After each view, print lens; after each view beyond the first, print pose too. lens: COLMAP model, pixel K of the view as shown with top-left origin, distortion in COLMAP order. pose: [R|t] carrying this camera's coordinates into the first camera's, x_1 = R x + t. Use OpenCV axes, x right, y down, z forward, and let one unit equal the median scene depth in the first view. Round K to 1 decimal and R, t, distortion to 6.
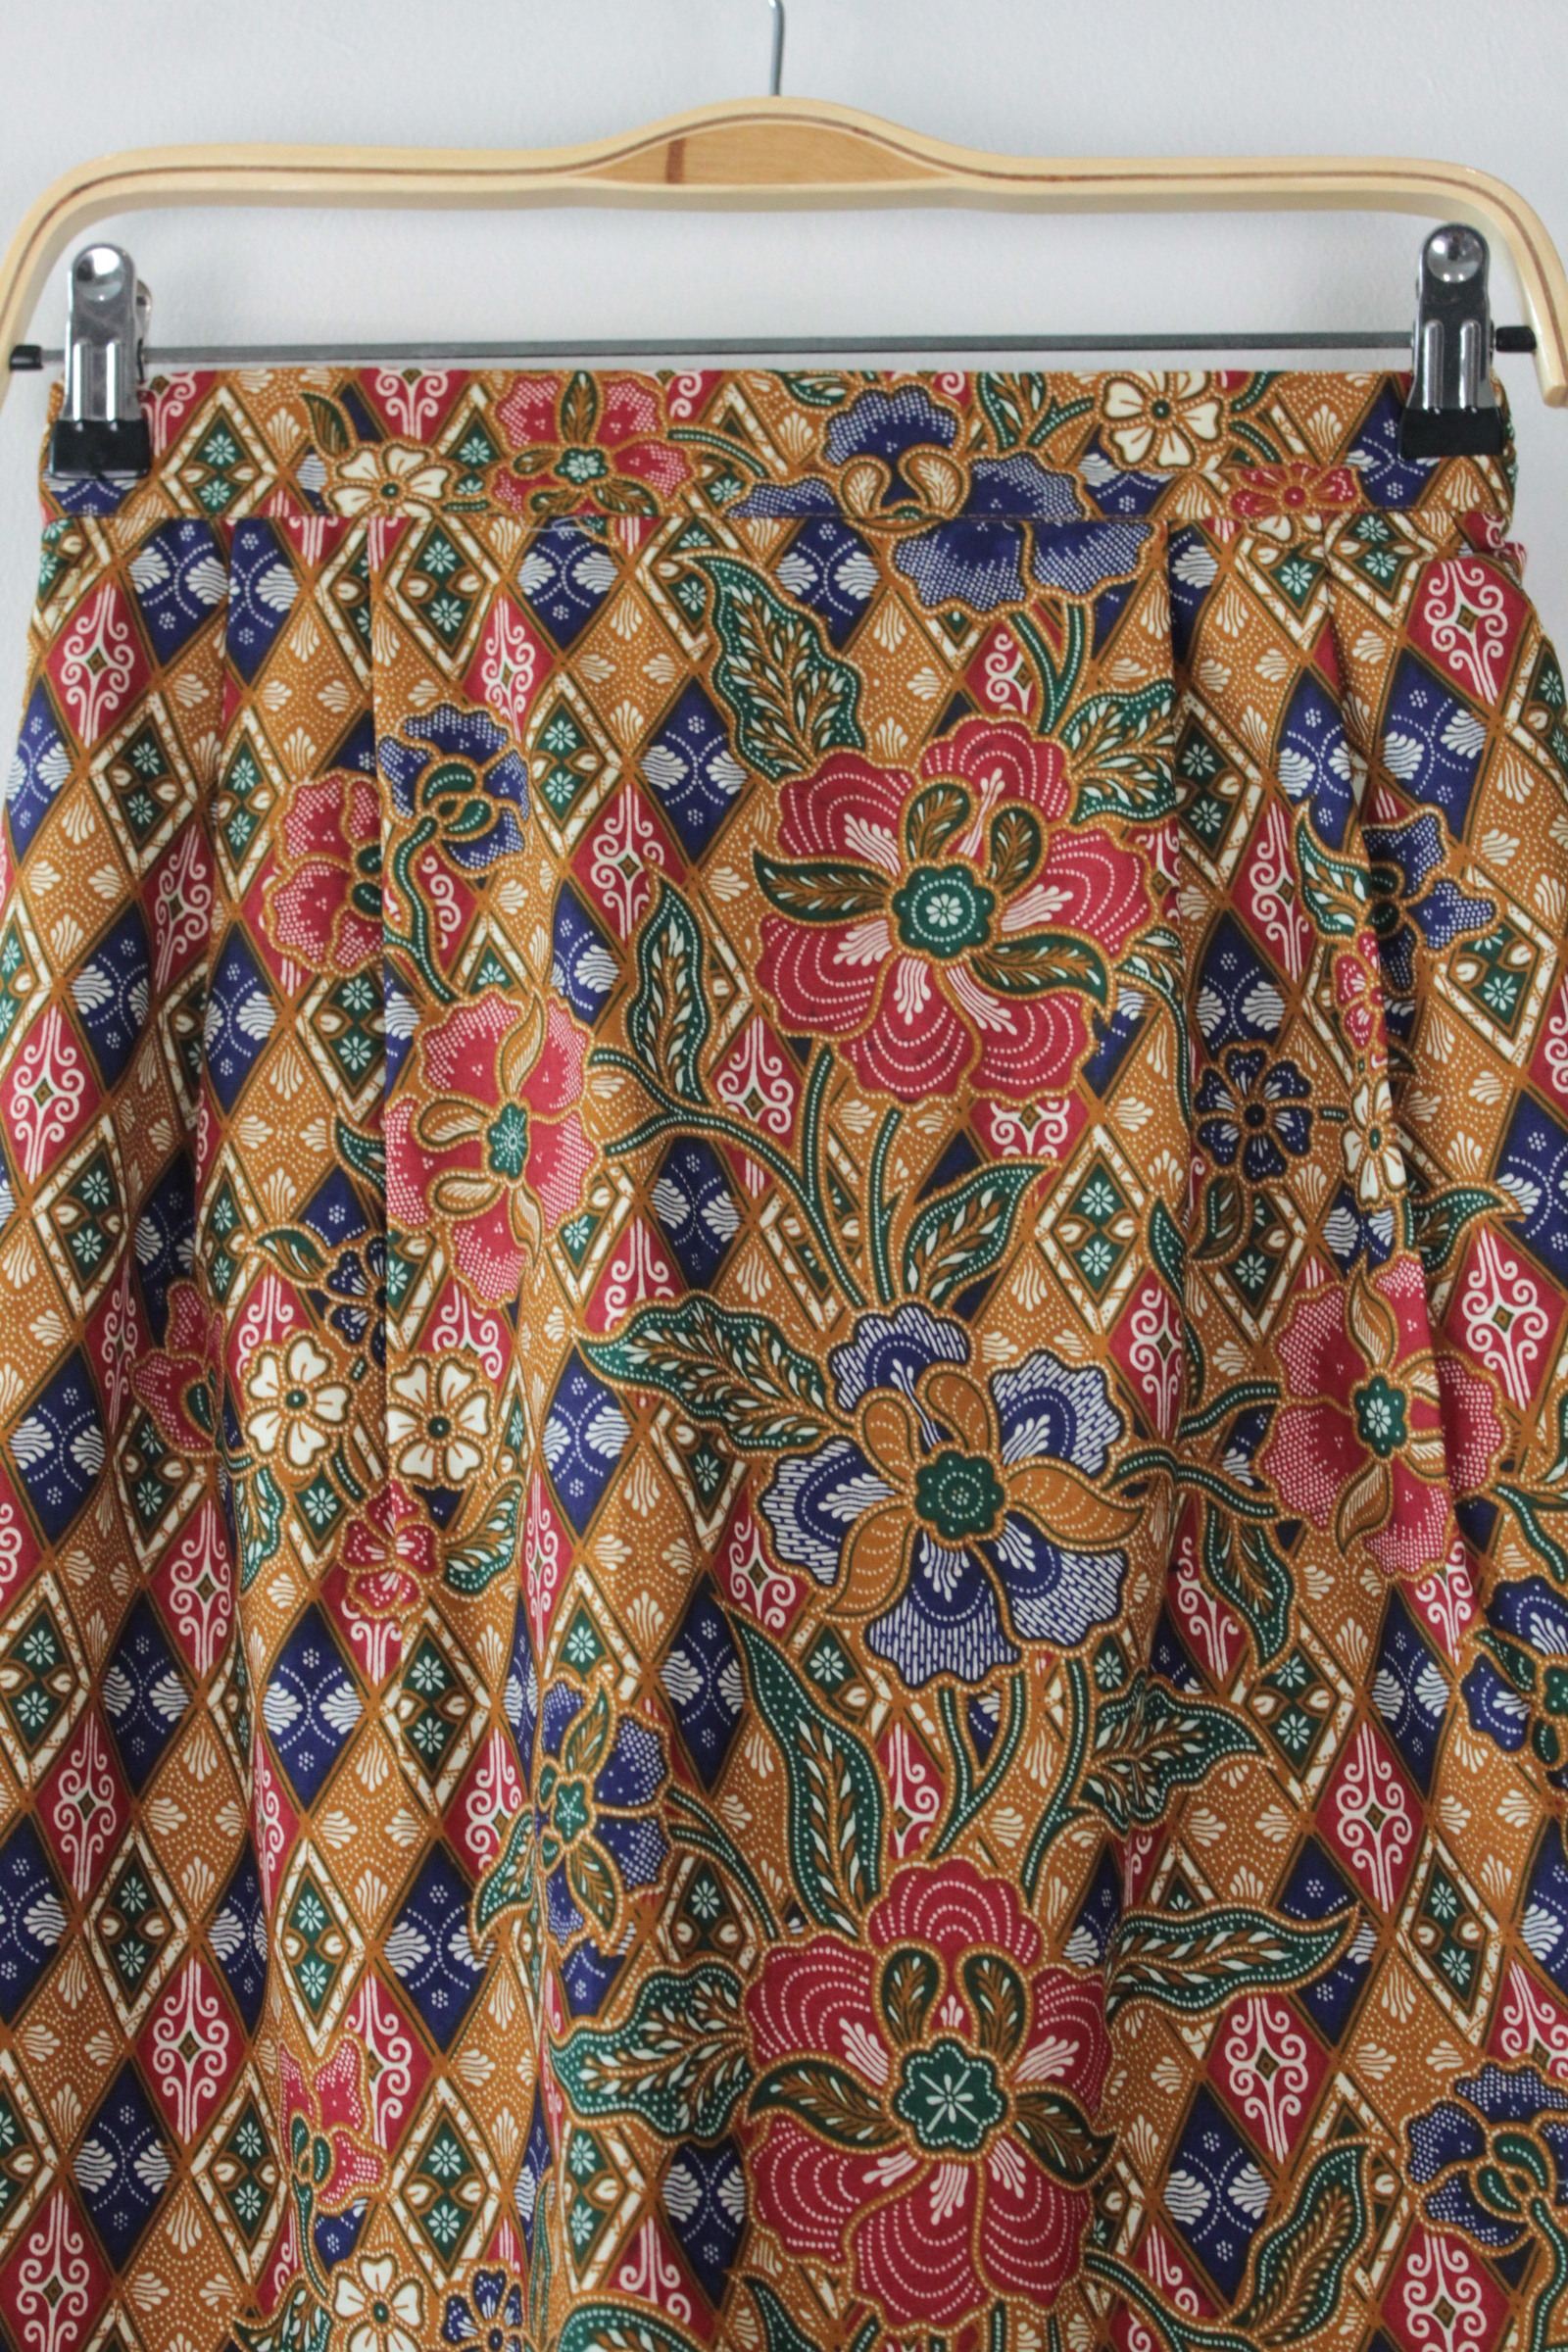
lens RADIAL K [[4036.6, 0, 784.0], [0, 4036.6, 1176.0], [0, 0, 1]] dist [0.005510, 0.134961]
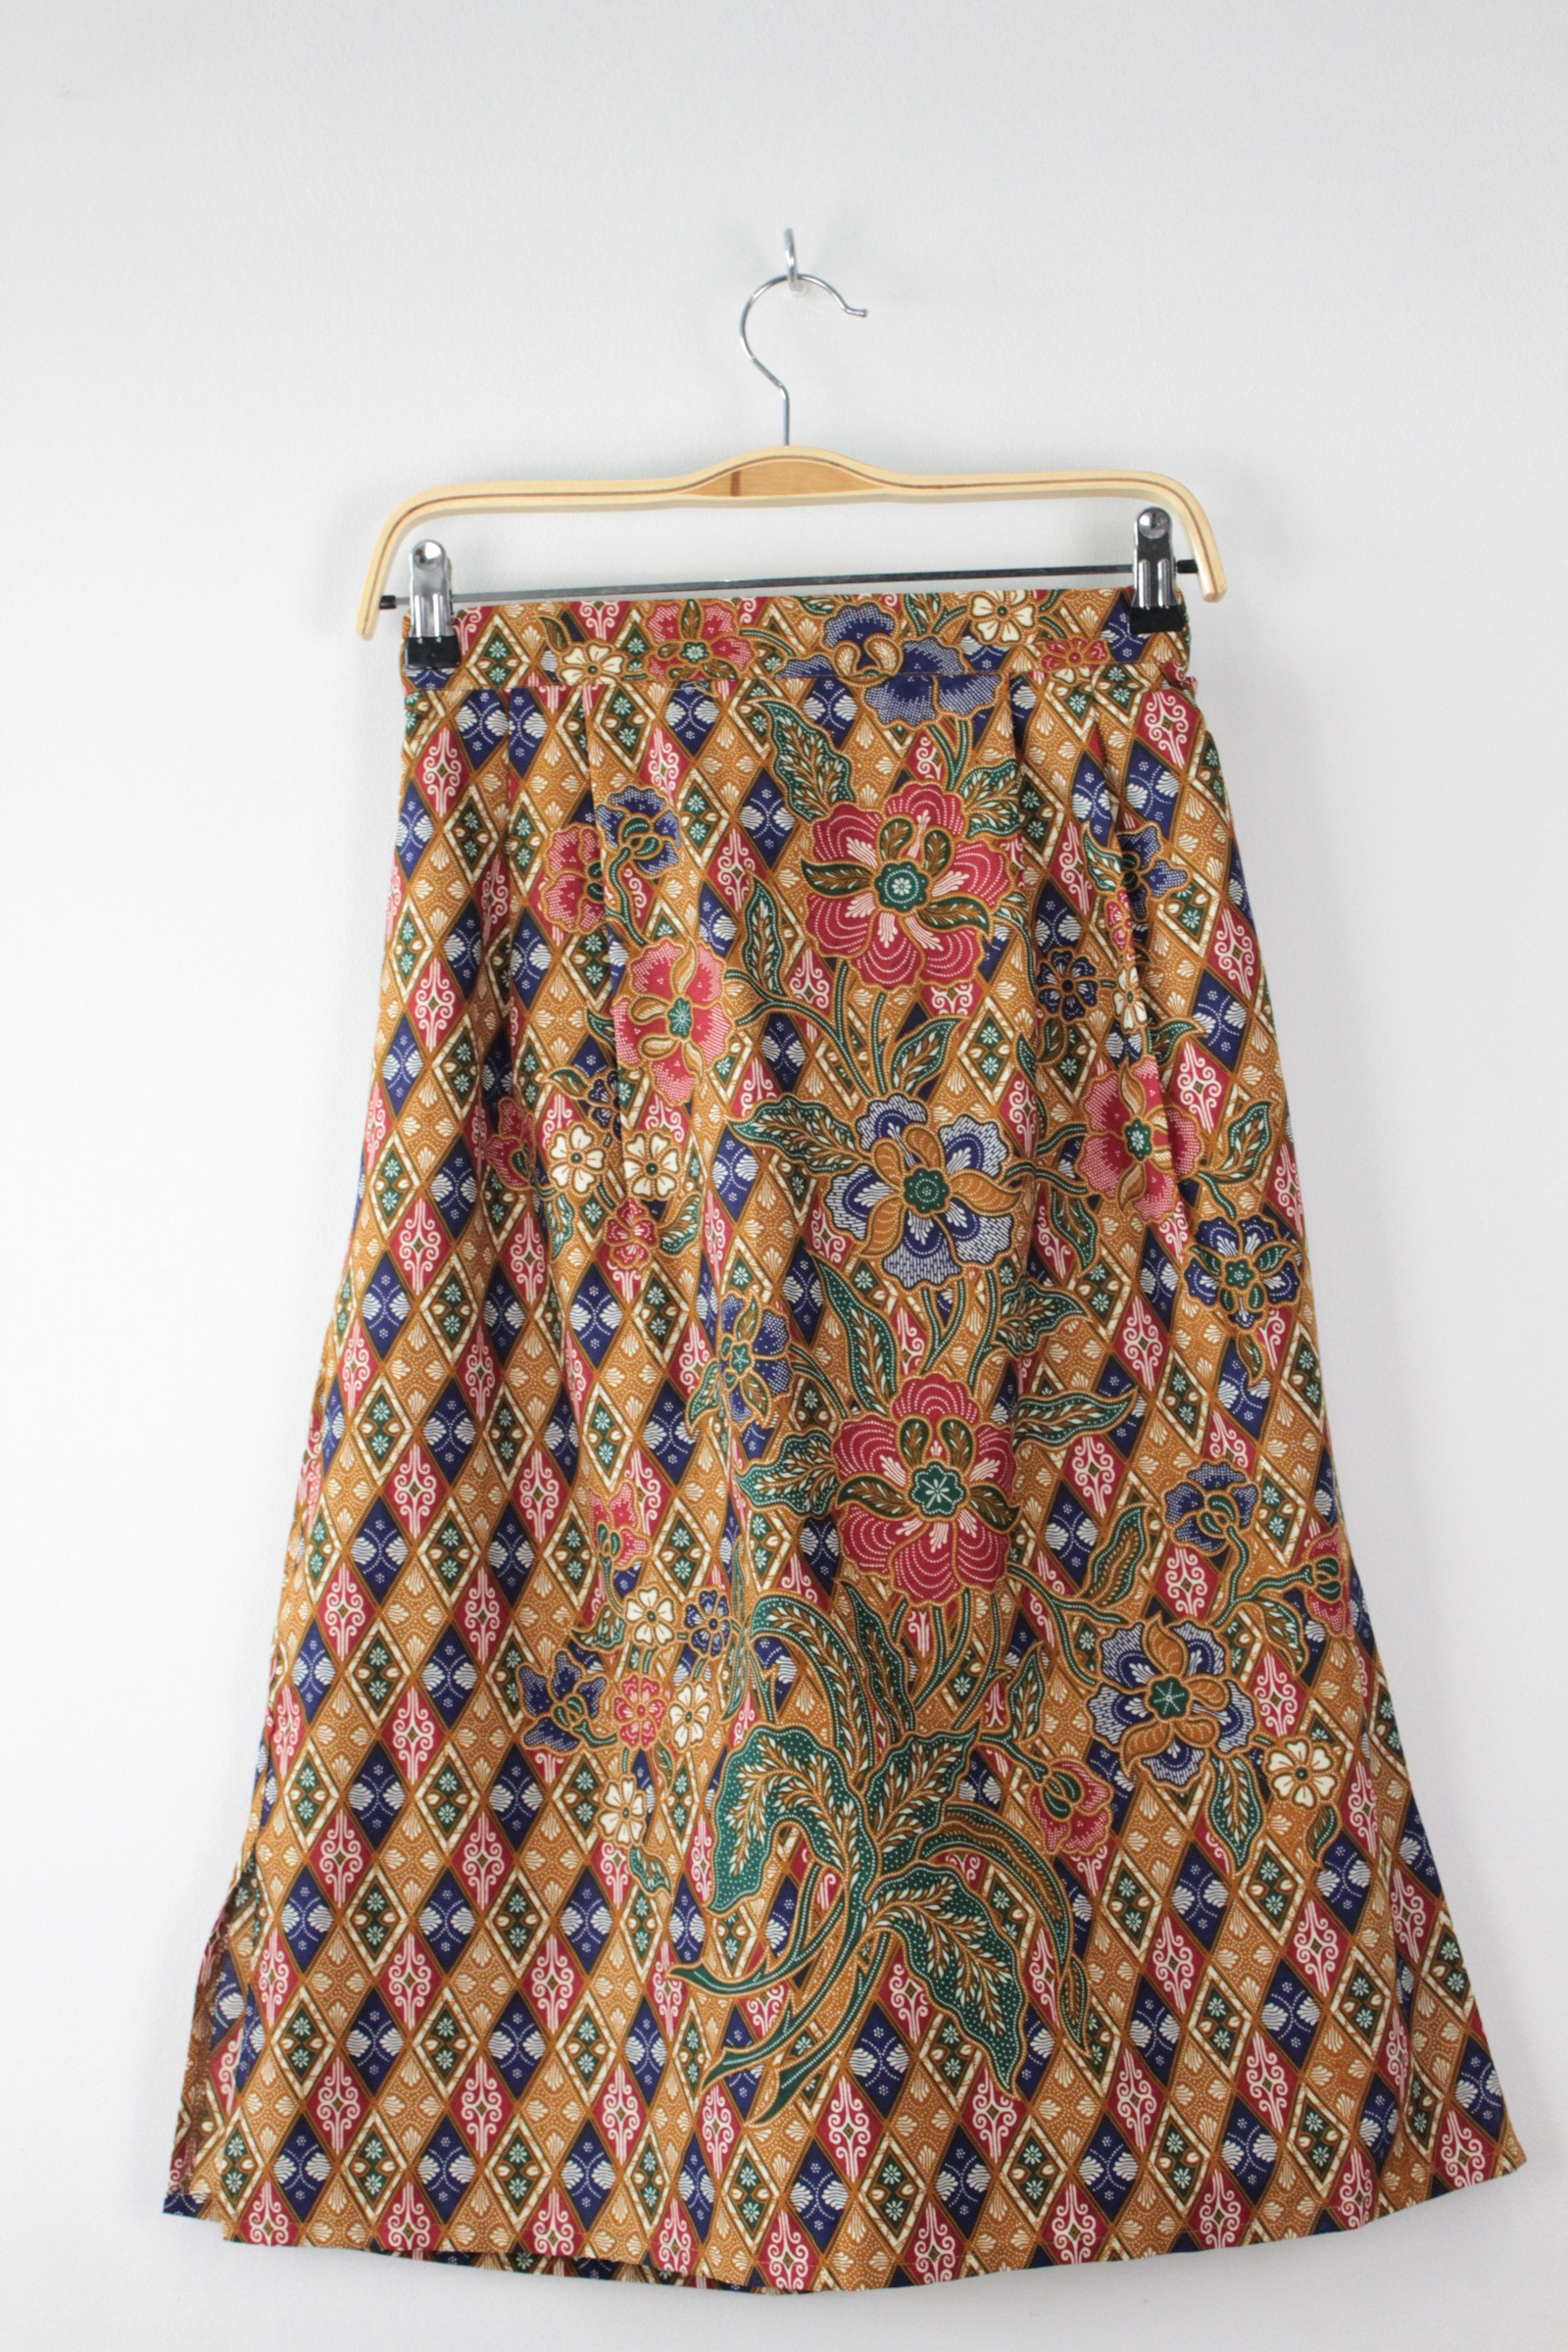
lens RADIAL K [[3159.4, 0, 784.0], [0, 3159.4, 1176.0], [0, 0, 1]] dist [-0.033108, 0.079549]
pose [[0.998299, -0.049596, 0.030647, -0.069625], [0.047110, 0.995909, 0.077103, -0.047846], [-0.034345, -0.075529, 0.996552, -0.507036]]
